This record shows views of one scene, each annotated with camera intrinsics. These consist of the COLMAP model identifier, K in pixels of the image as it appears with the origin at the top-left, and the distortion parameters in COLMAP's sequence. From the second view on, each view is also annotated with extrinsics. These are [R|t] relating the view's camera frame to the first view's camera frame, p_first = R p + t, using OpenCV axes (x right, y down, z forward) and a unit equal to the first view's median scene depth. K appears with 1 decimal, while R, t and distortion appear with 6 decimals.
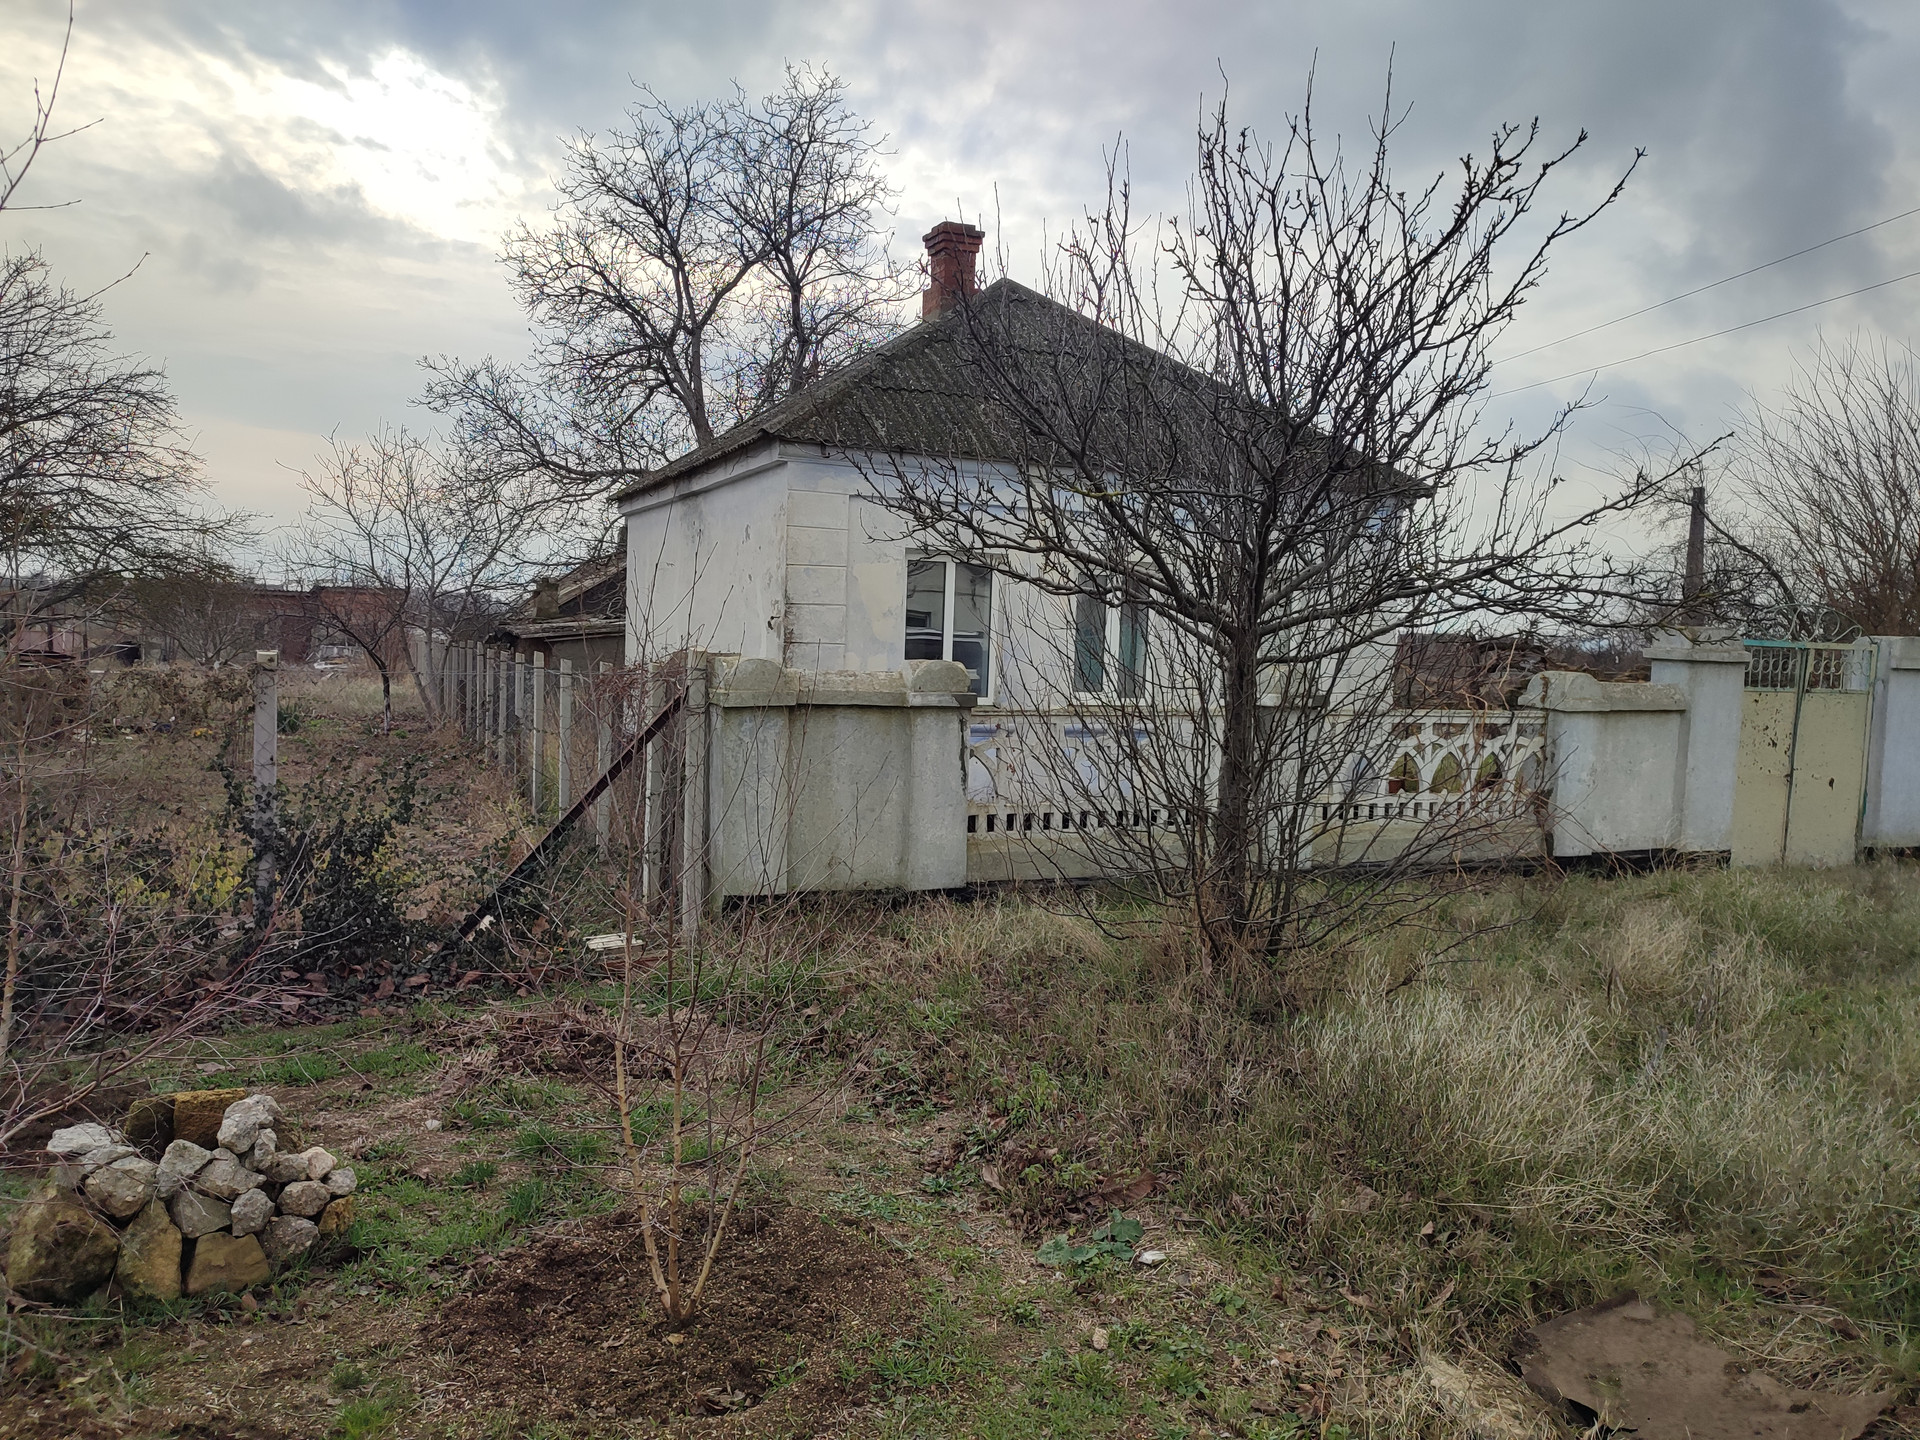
lens RADIAL K [[1349.4, 0, 950.5], [0, 1349.4, 732.6], [0, 0, 1]] dist [0.028461, -0.026587]
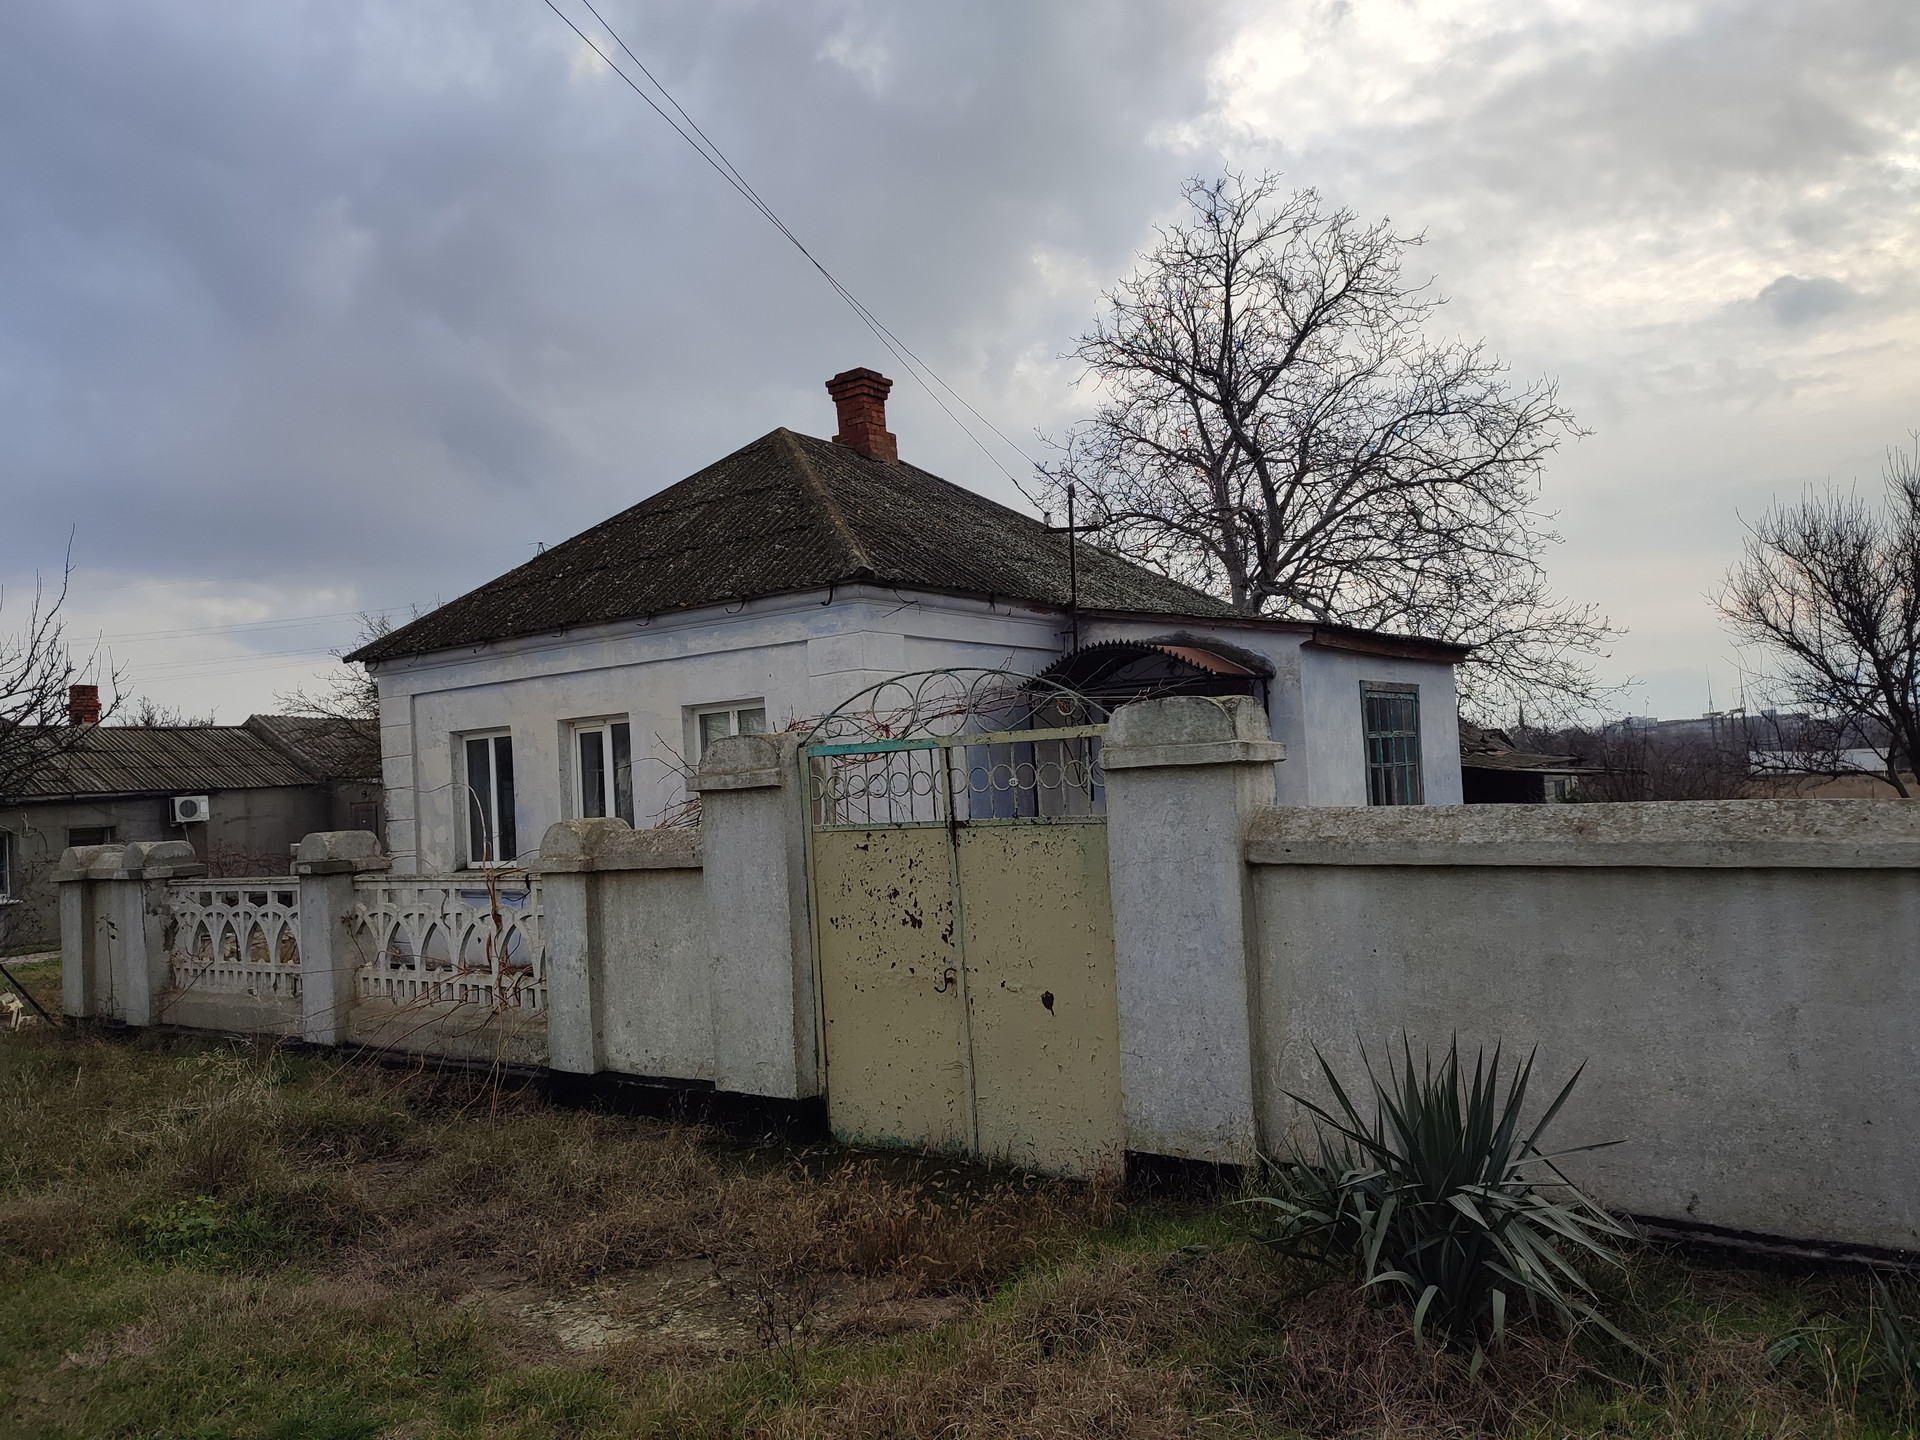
lens RADIAL K [[1349.4, 0, 964.1], [0, 1349.4, 720.7], [0, 0, 1]] dist [0.028461, -0.026587]
pose [[0.530643, -0.101939, -0.841443, 1.210256], [0.009810, 0.993414, -0.114163, -0.011812], [0.847539, 0.052325, 0.528148, 0.790623]]
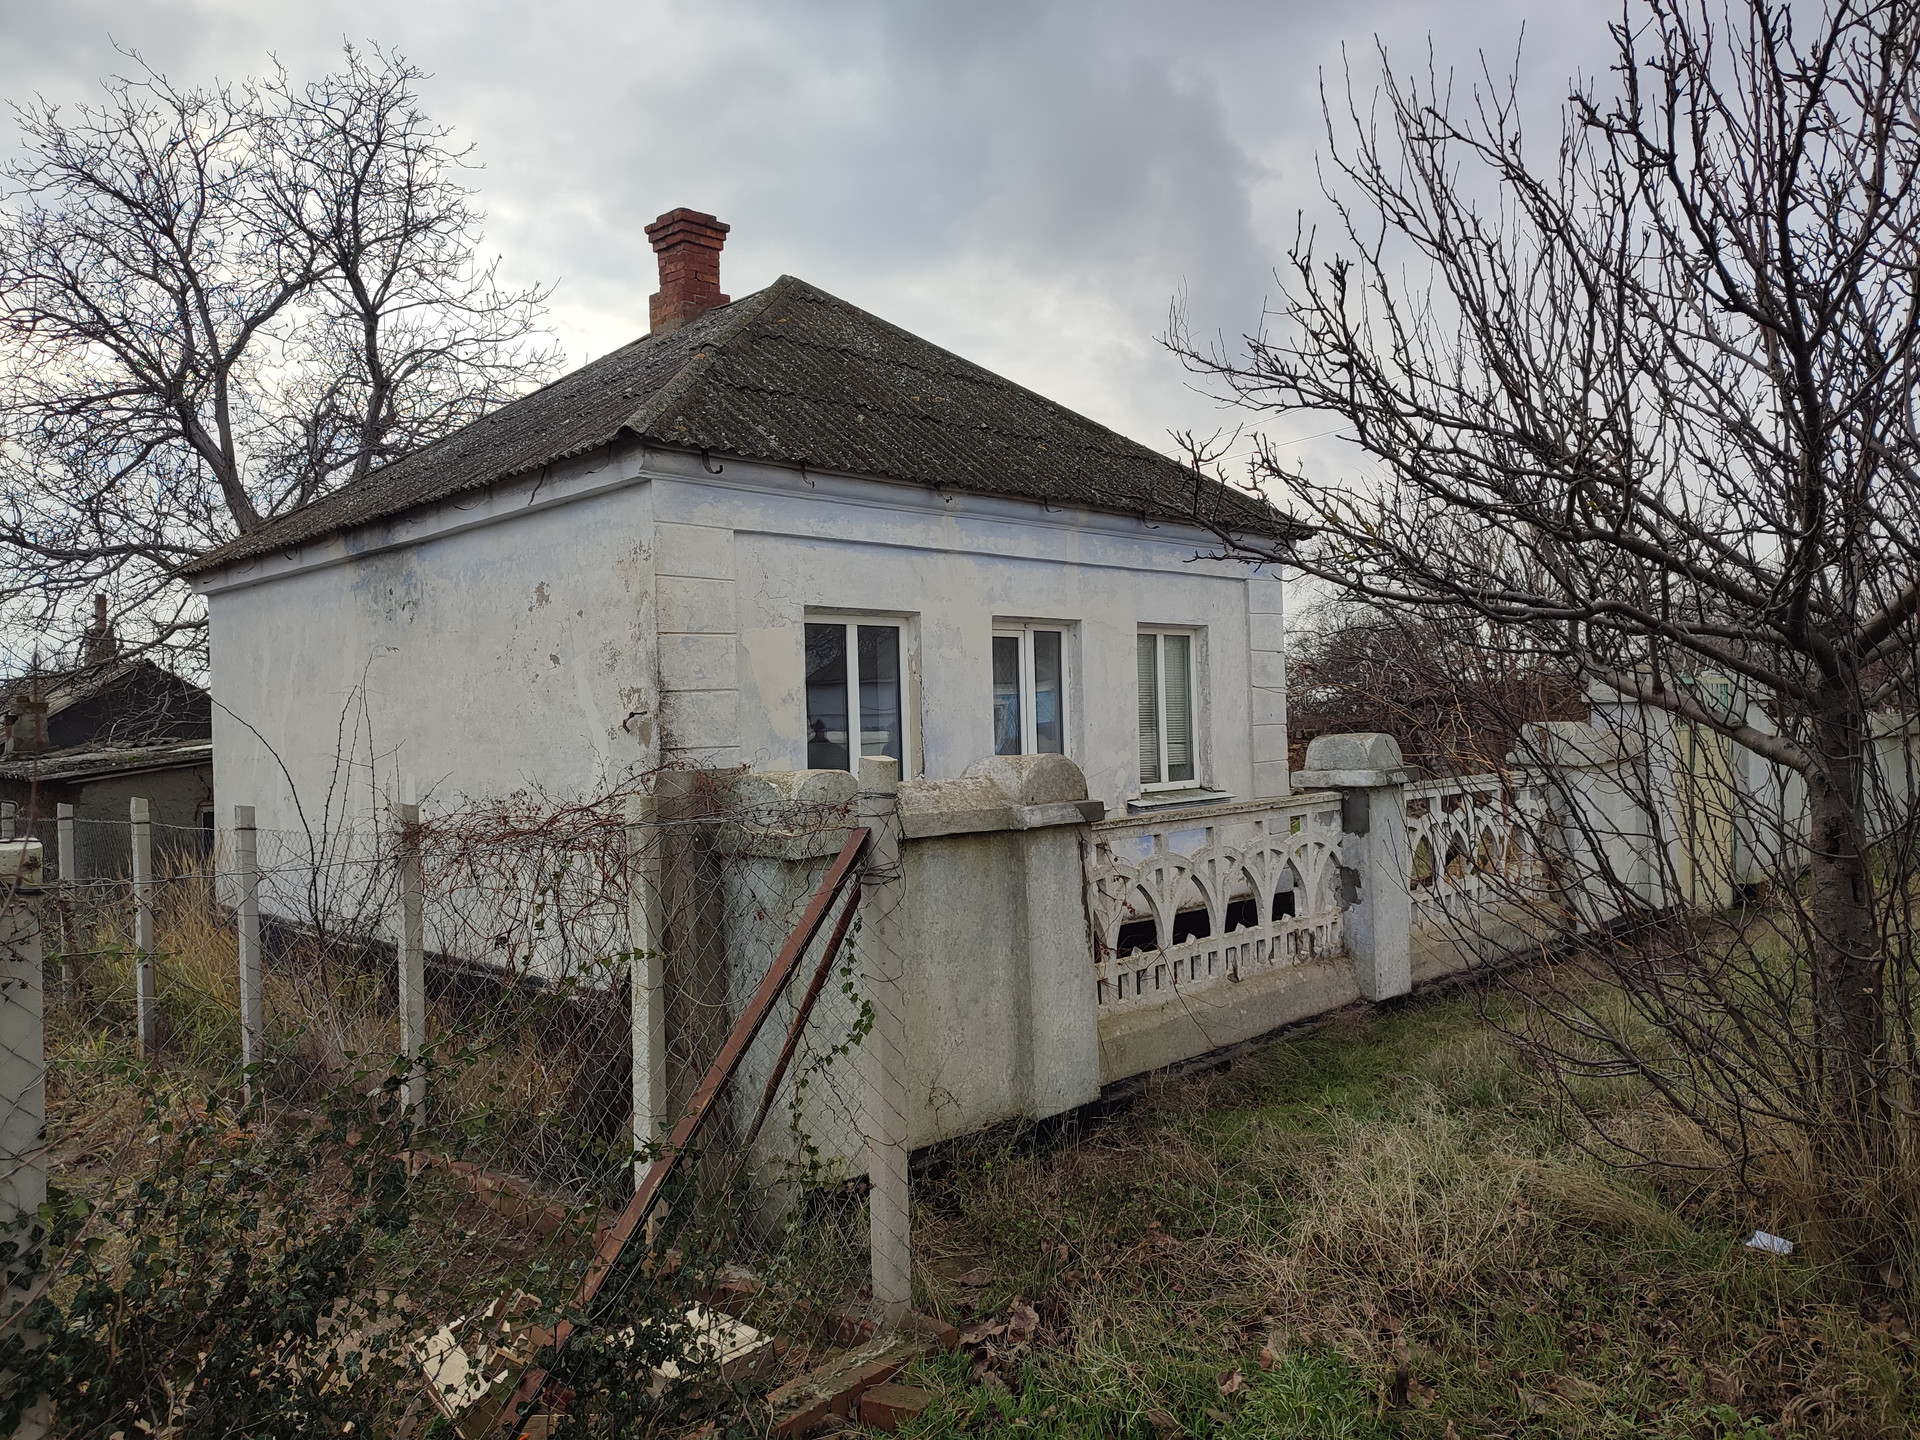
lens RADIAL K [[1349.4, 0, 934.9], [0, 1349.4, 724.9], [0, 0, 1]] dist [0.028461, -0.026587]
pose [[0.927424, -0.062245, 0.368796, -0.241193], [0.090341, 0.994138, -0.059395, -0.027416], [-0.362937, 0.088401, 0.927611, 0.336538]]
